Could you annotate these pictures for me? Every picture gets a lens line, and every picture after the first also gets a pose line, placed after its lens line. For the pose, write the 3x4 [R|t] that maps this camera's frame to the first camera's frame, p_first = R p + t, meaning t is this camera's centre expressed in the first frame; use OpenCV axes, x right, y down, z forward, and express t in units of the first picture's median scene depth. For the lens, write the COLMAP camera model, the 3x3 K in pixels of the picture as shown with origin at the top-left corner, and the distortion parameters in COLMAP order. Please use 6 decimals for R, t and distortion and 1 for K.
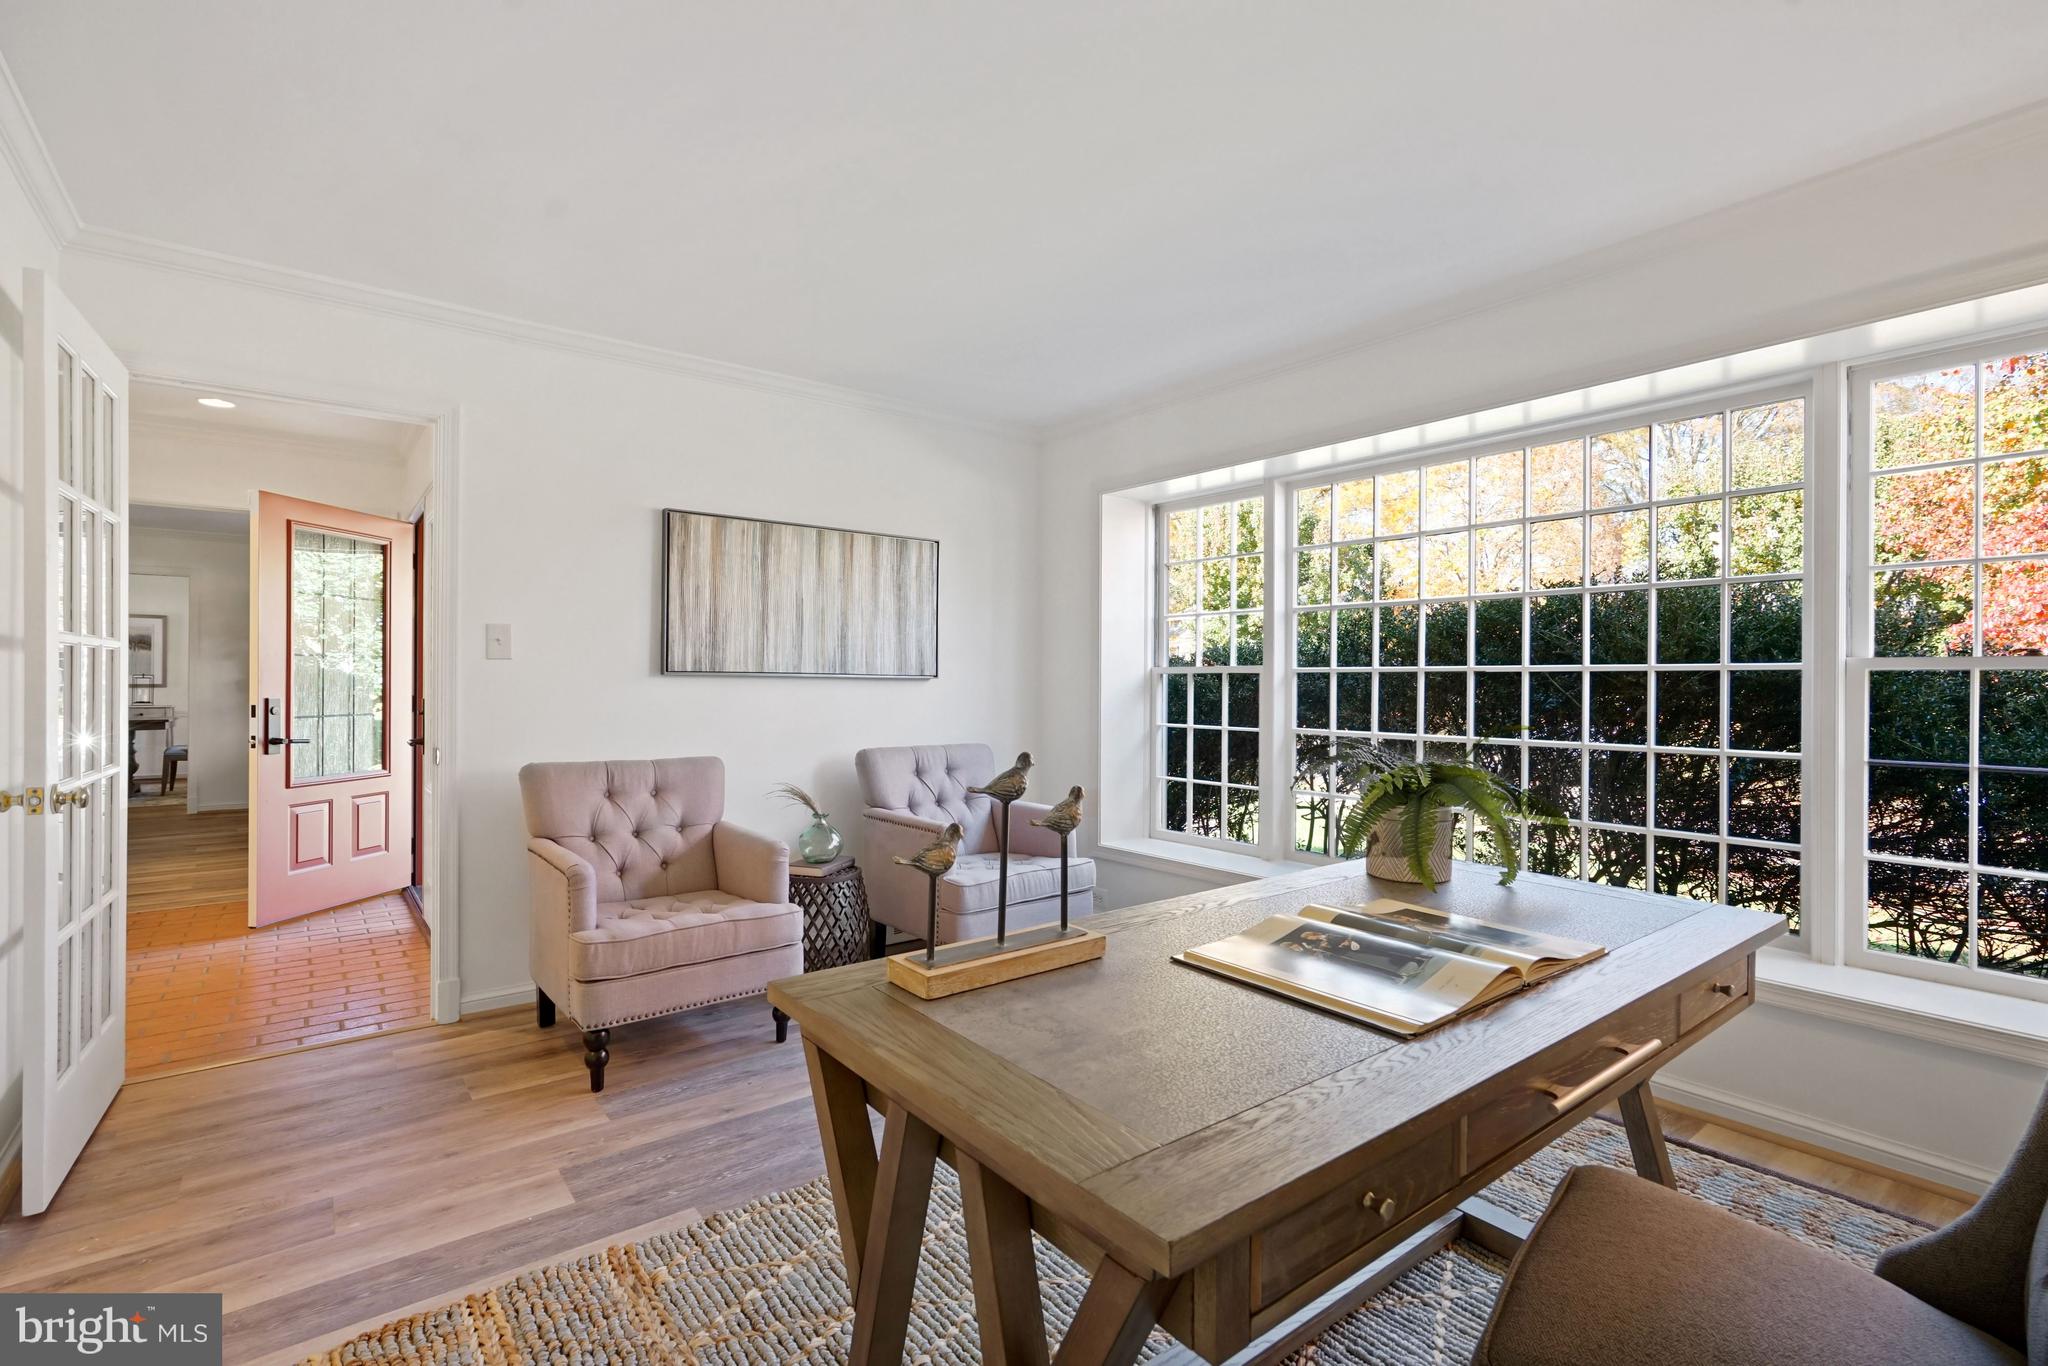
lens RADIAL K [[935.0, 0, 1024.0], [0, 935.0, 683.0], [0, 0, 1]] dist [-0.040951, 0.022990]
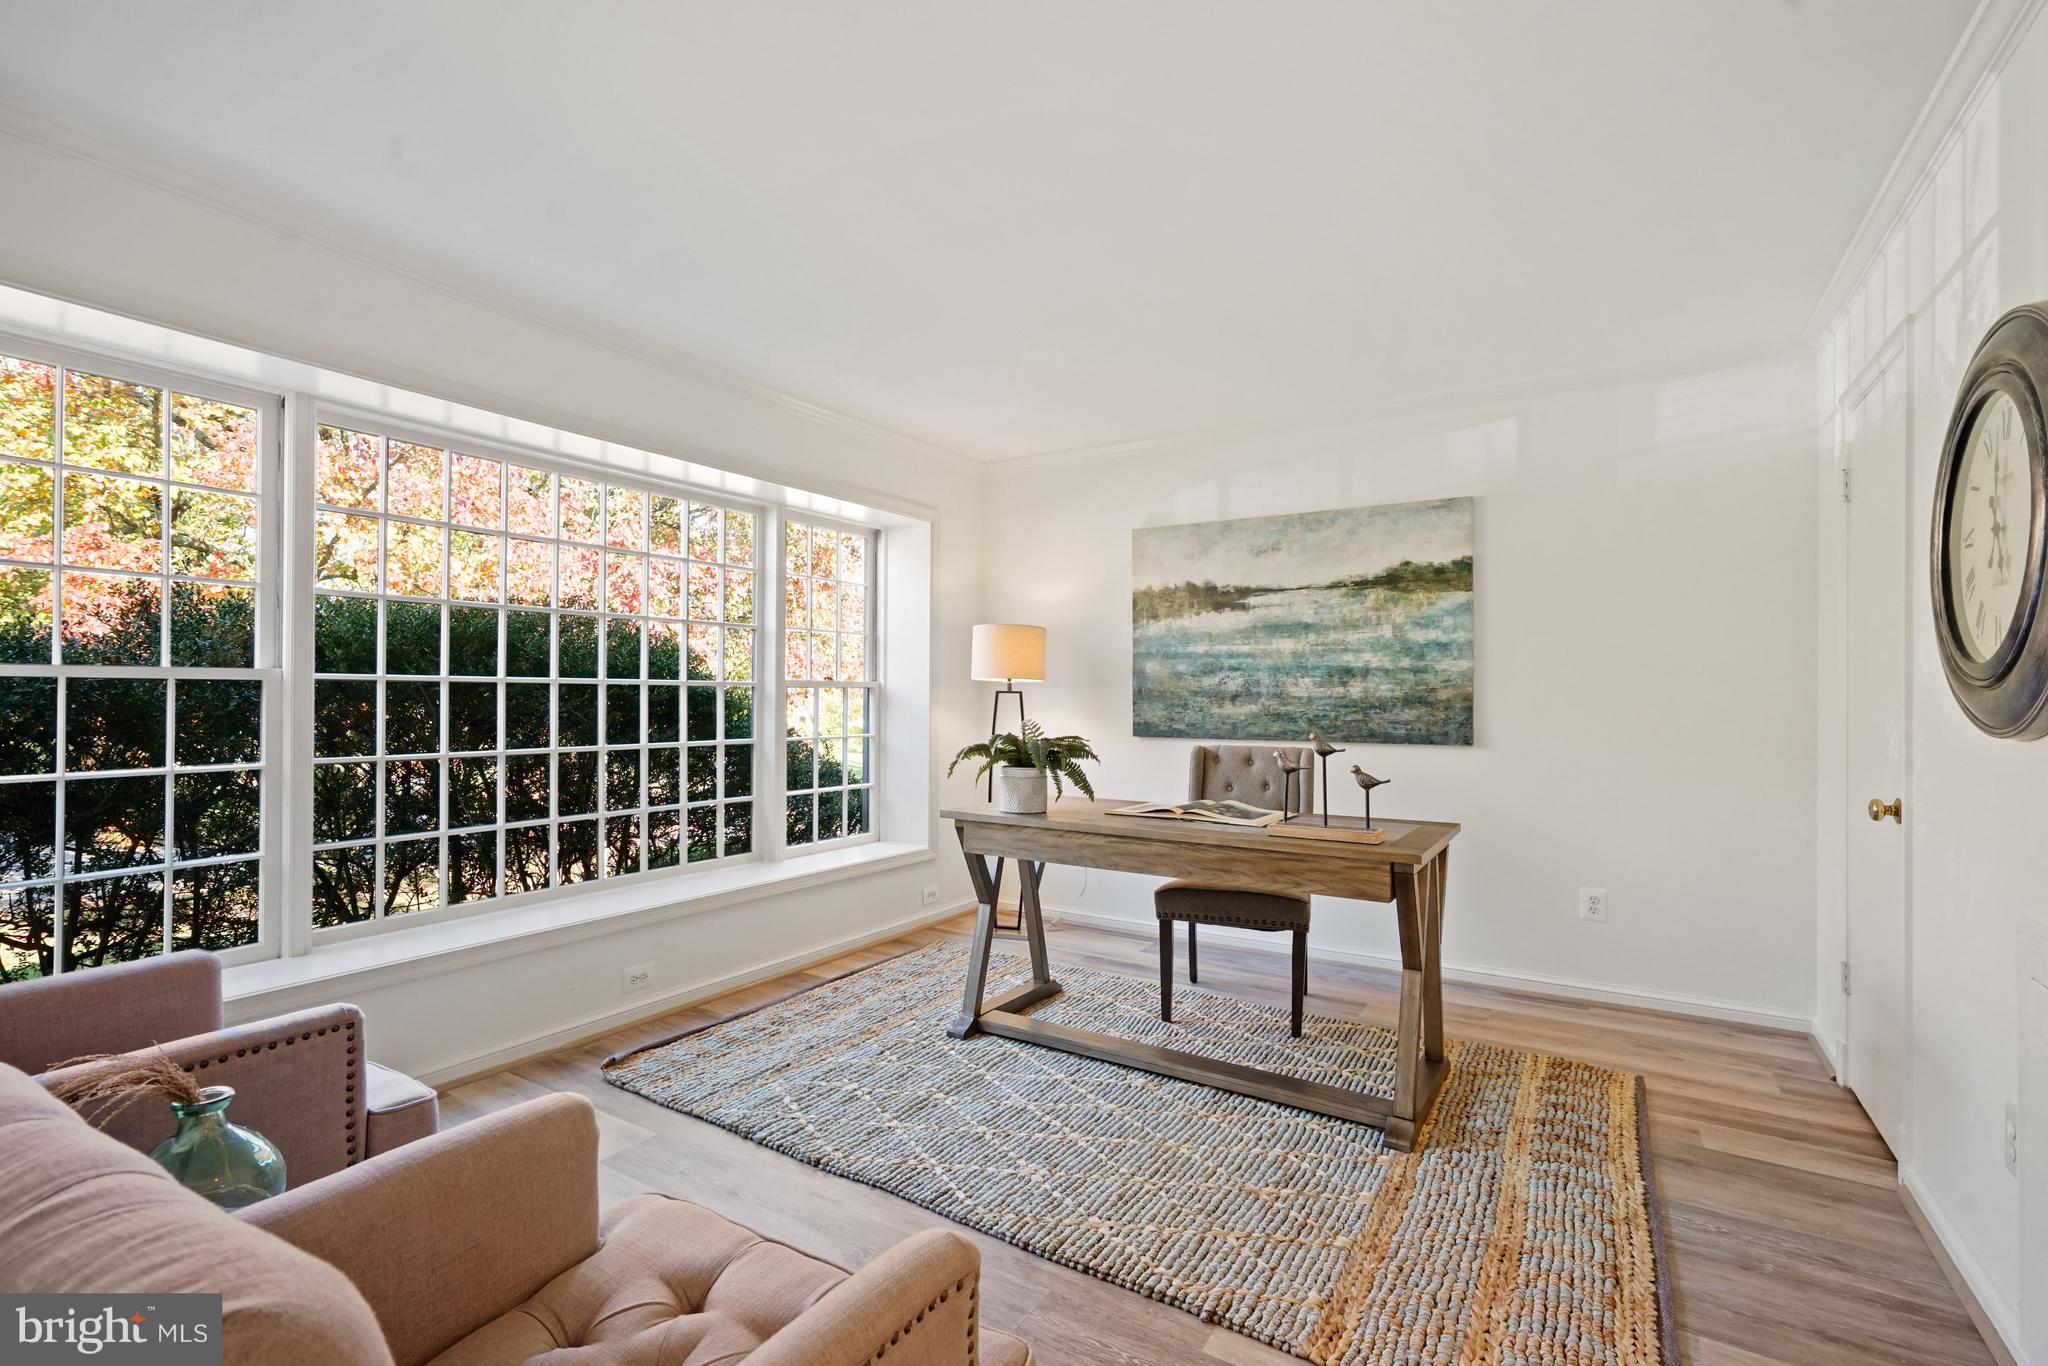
lens RADIAL K [[923.6, 0, 1029.6], [0, 923.6, 692.2], [0, 0, 1]] dist [-0.038692, 0.027376]
pose [[-0.345998, -0.003660, 0.938228, -0.602683], [-0.004370, 0.999988, 0.002289, -0.006531], [-0.938225, -0.003308, -0.346010, 0.813910]]
